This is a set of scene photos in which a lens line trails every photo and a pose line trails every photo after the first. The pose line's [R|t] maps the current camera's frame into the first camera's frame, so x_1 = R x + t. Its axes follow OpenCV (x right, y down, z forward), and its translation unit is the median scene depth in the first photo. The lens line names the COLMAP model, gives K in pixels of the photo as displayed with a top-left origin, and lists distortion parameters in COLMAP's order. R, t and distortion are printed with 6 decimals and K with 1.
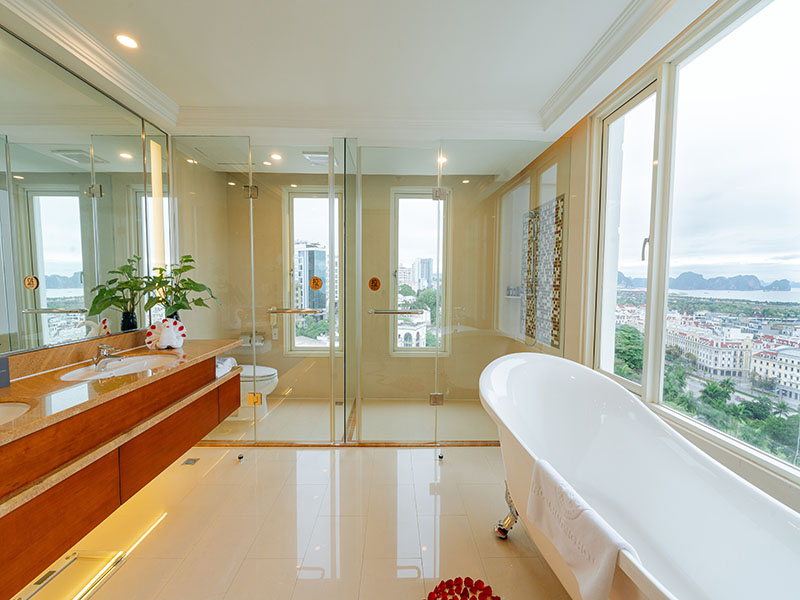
lens RADIAL K [[328.8, 0, 399.8], [0, 328.8, 300.3], [0, 0, 1]] dist [0.002933, -0.000830]
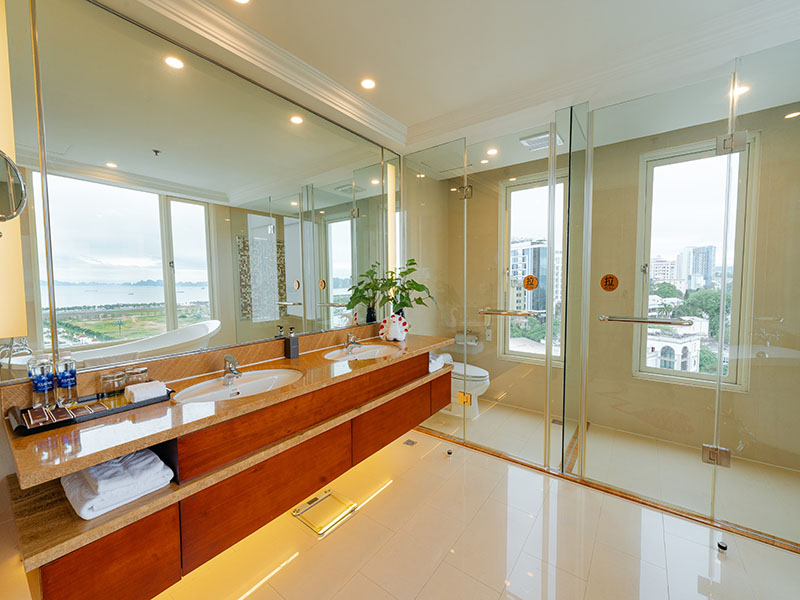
lens RADIAL K [[328.8, 0, 395.8], [0, 328.8, 299.9], [0, 0, 1]] dist [0.002933, -0.000830]
pose [[0.784771, 0.021428, -0.619416, 0.009668], [-0.021431, 0.999743, 0.007432, -0.003938], [0.619416, 0.007442, 0.785028, 0.075041]]
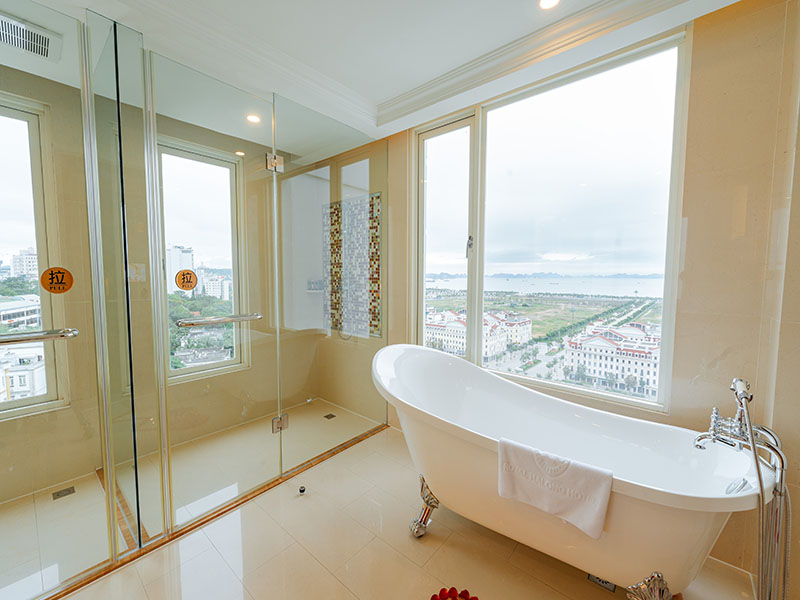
lens RADIAL K [[328.8, 0, 403.3], [0, 328.8, 299.3], [0, 0, 1]] dist [0.002933, -0.000830]
pose [[0.660028, -0.060030, 0.748839, -0.263904], [0.046959, 0.998150, 0.038625, -0.014596], [-0.749772, 0.009671, 0.661626, 0.238735]]
